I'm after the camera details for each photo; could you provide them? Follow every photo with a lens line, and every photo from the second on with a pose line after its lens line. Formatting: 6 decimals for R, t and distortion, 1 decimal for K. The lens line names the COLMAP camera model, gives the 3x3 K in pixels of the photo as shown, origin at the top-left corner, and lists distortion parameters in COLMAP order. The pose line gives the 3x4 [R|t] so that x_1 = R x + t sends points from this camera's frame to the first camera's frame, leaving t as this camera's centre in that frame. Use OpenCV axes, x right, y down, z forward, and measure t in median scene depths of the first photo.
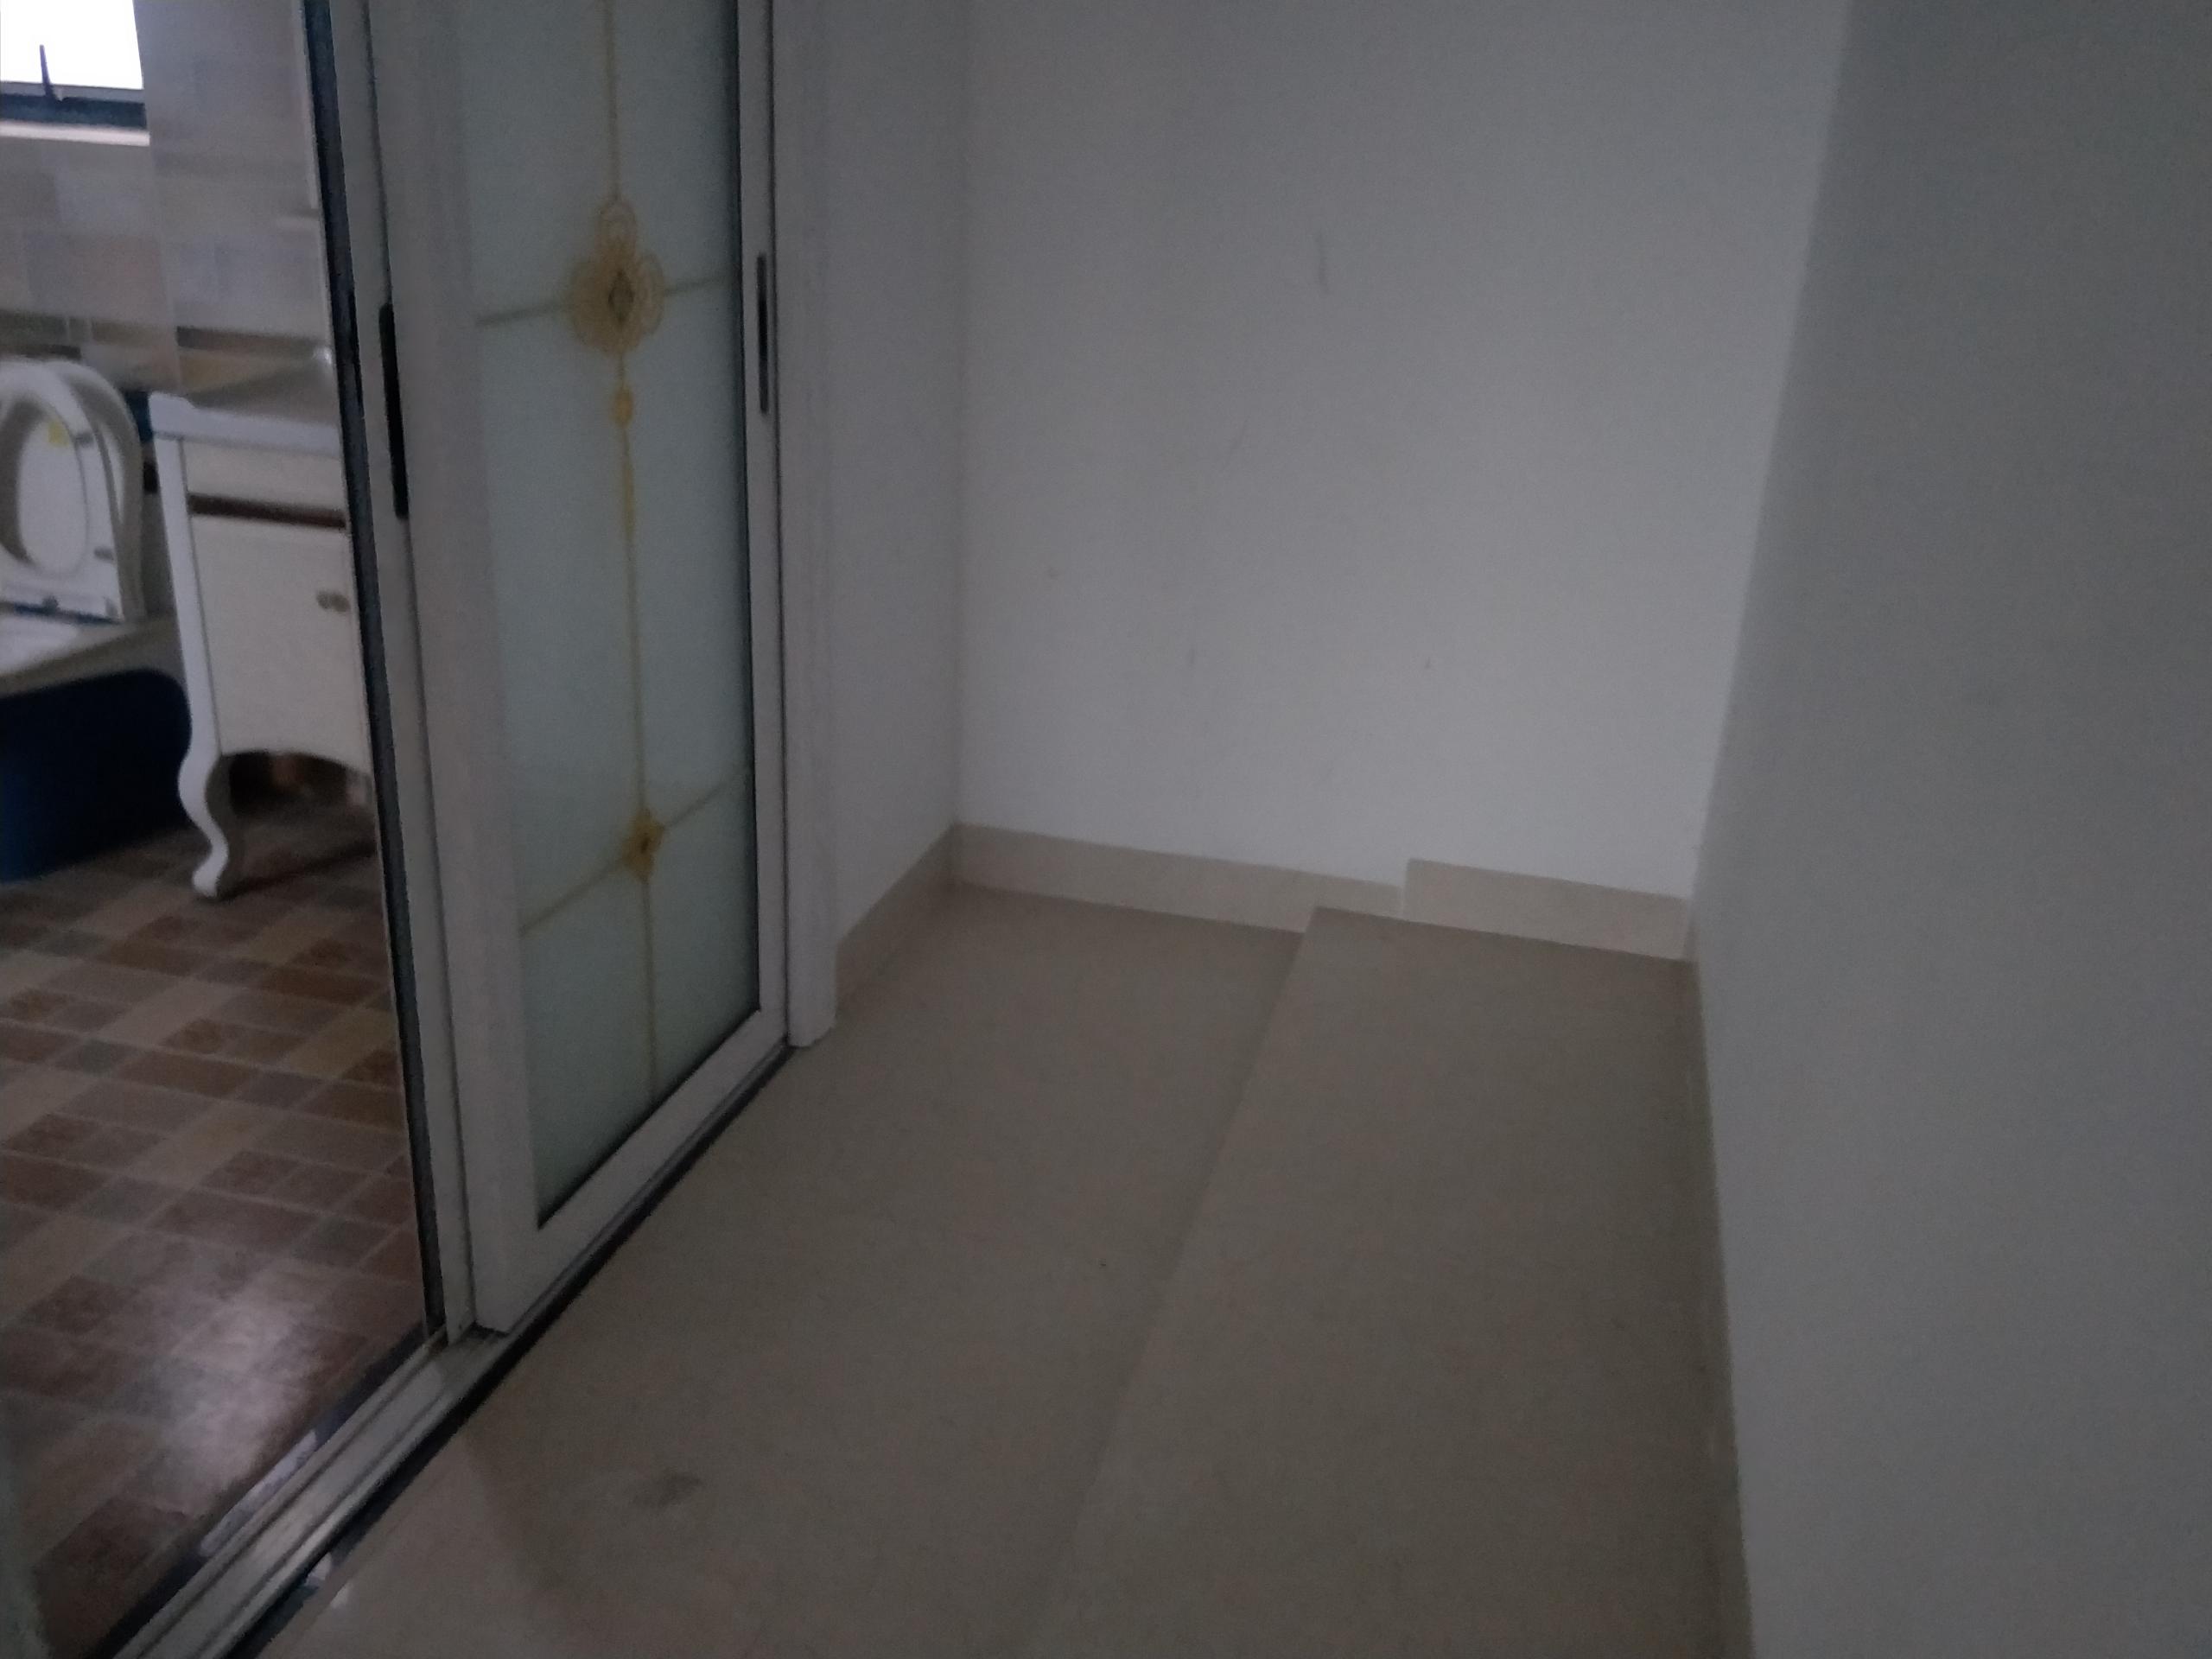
lens RADIAL K [[1897.7, 0, 1107.2], [0, 1897.7, 827.0], [0, 0, 1]] dist [-0.004287, -0.004988]
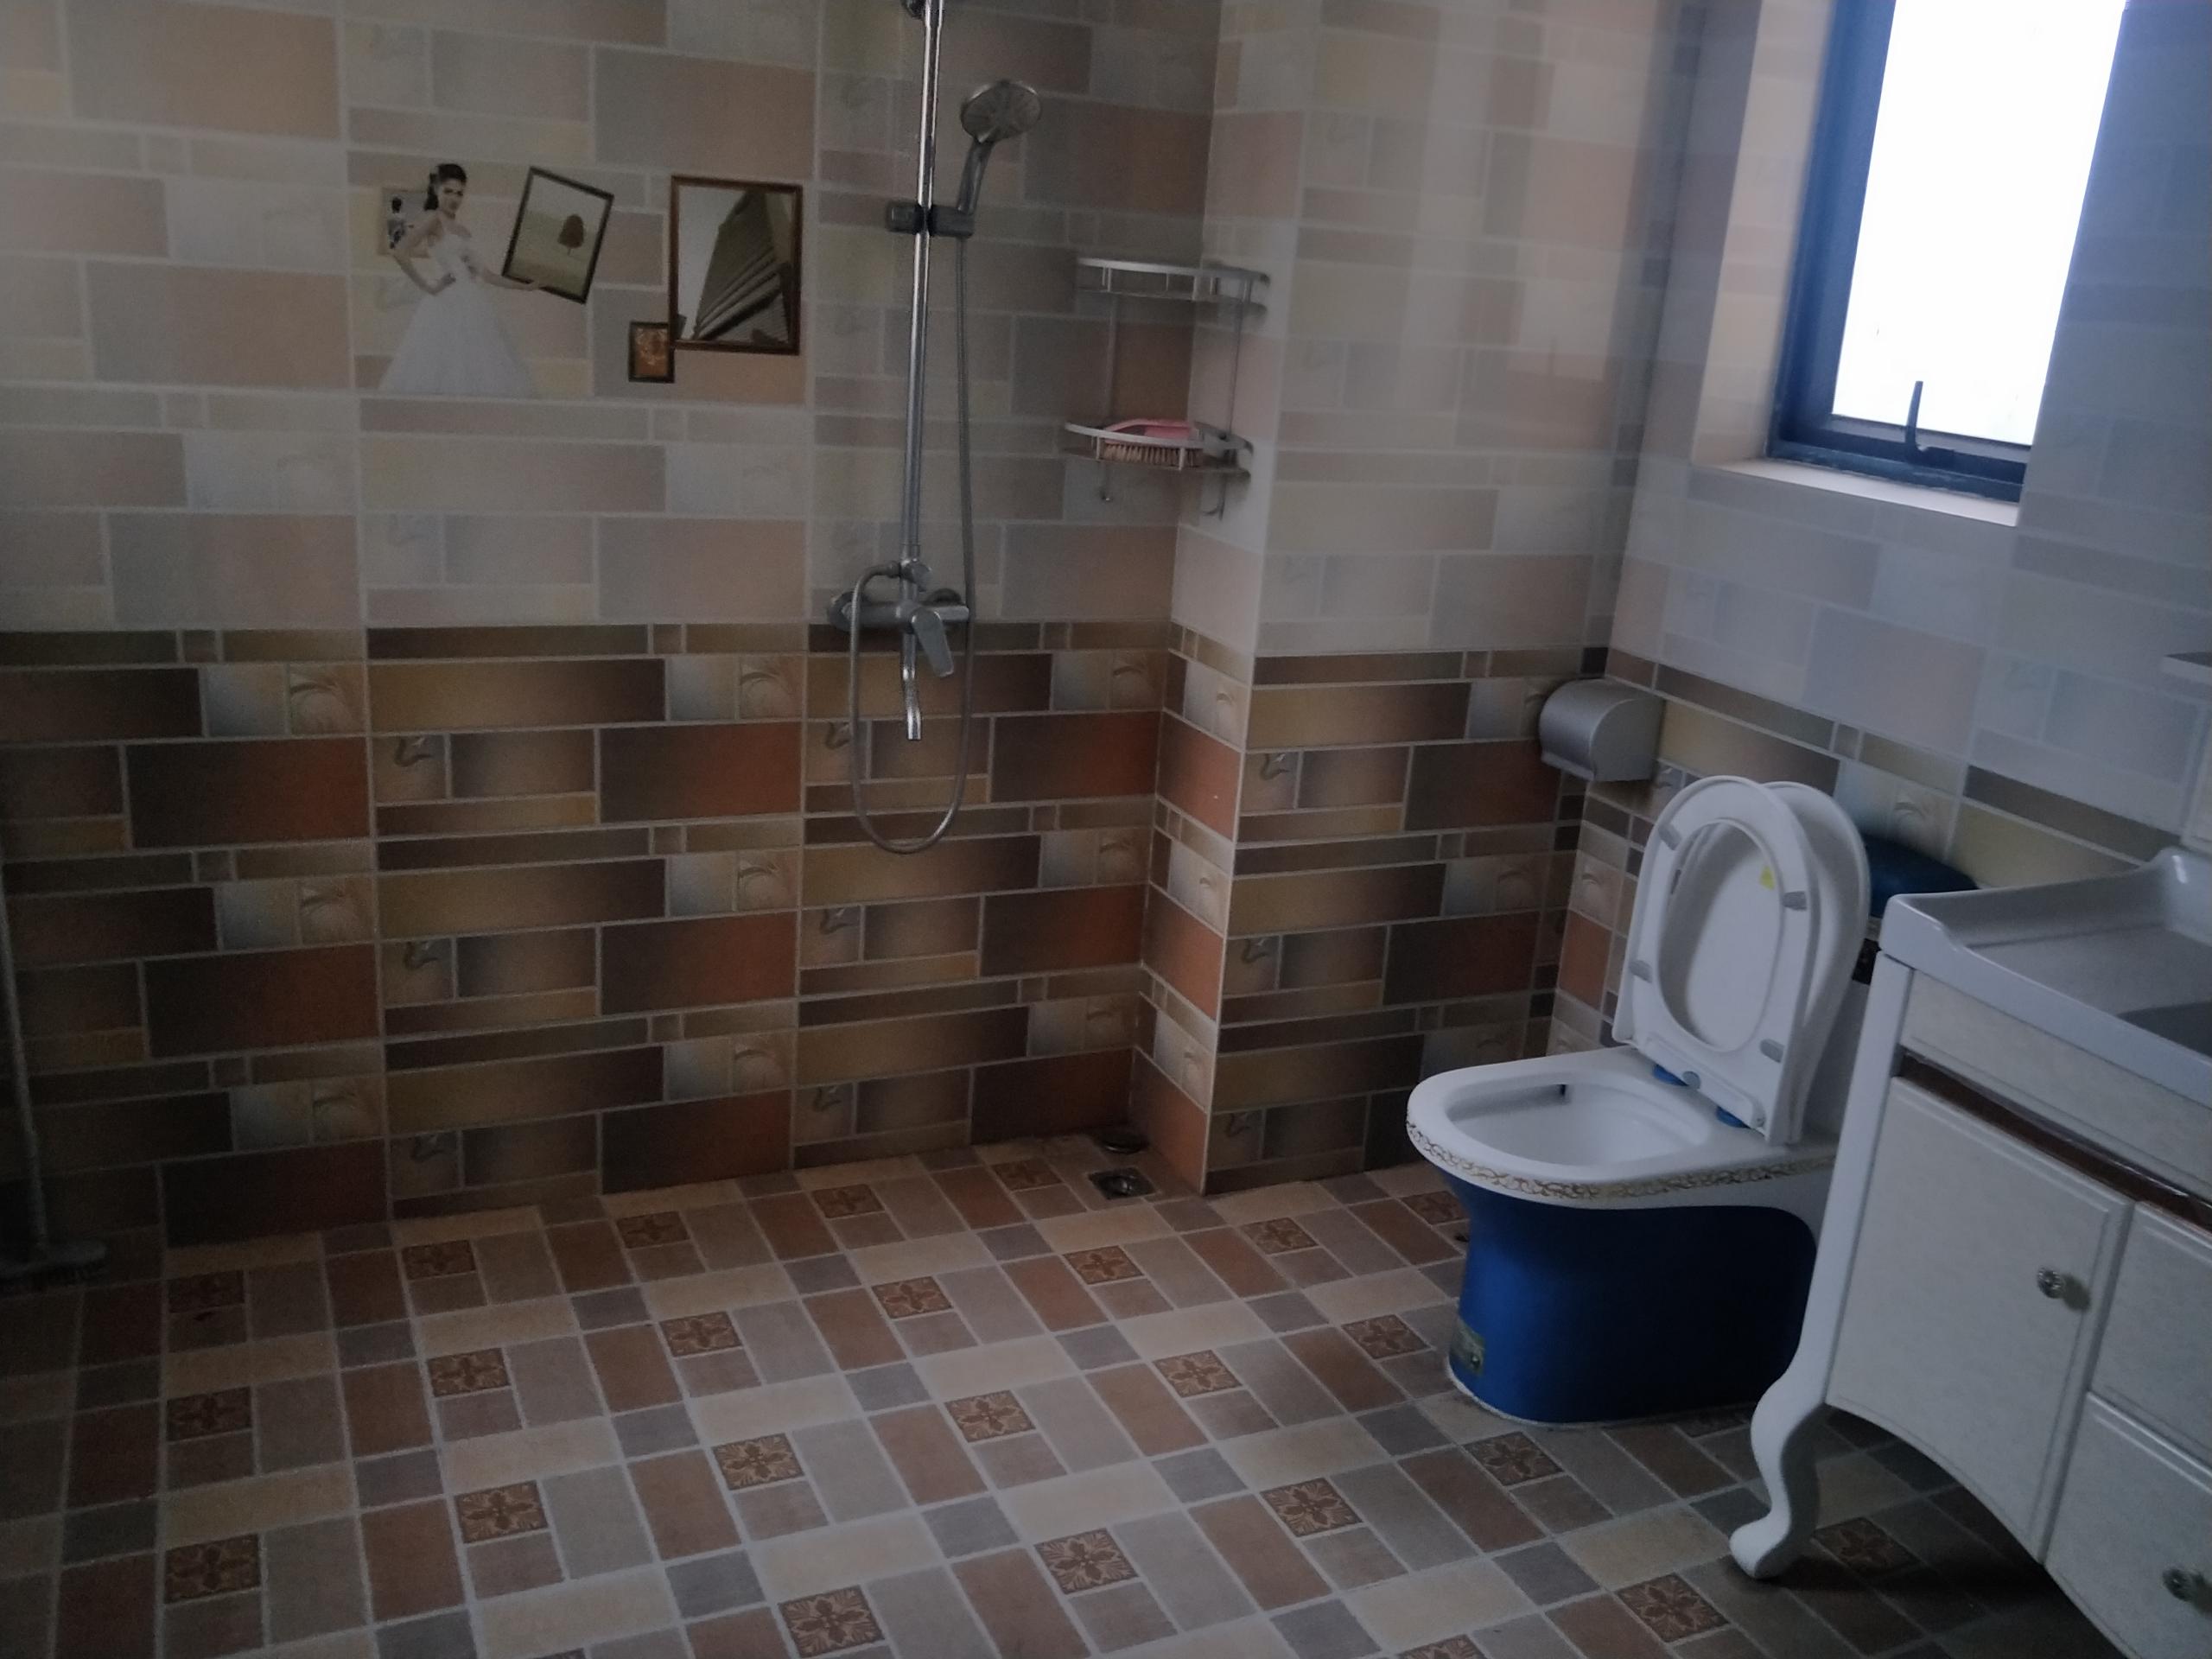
lens RADIAL K [[1897.7, 0, 1108.9], [0, 1897.7, 829.7], [0, 0, 1]] dist [-0.004287, -0.004988]
pose [[0.626664, 0.224140, -0.746360, -0.162566], [-0.320503, 0.947124, 0.015329, -0.154246], [0.710331, 0.229604, 0.665366, 0.311224]]
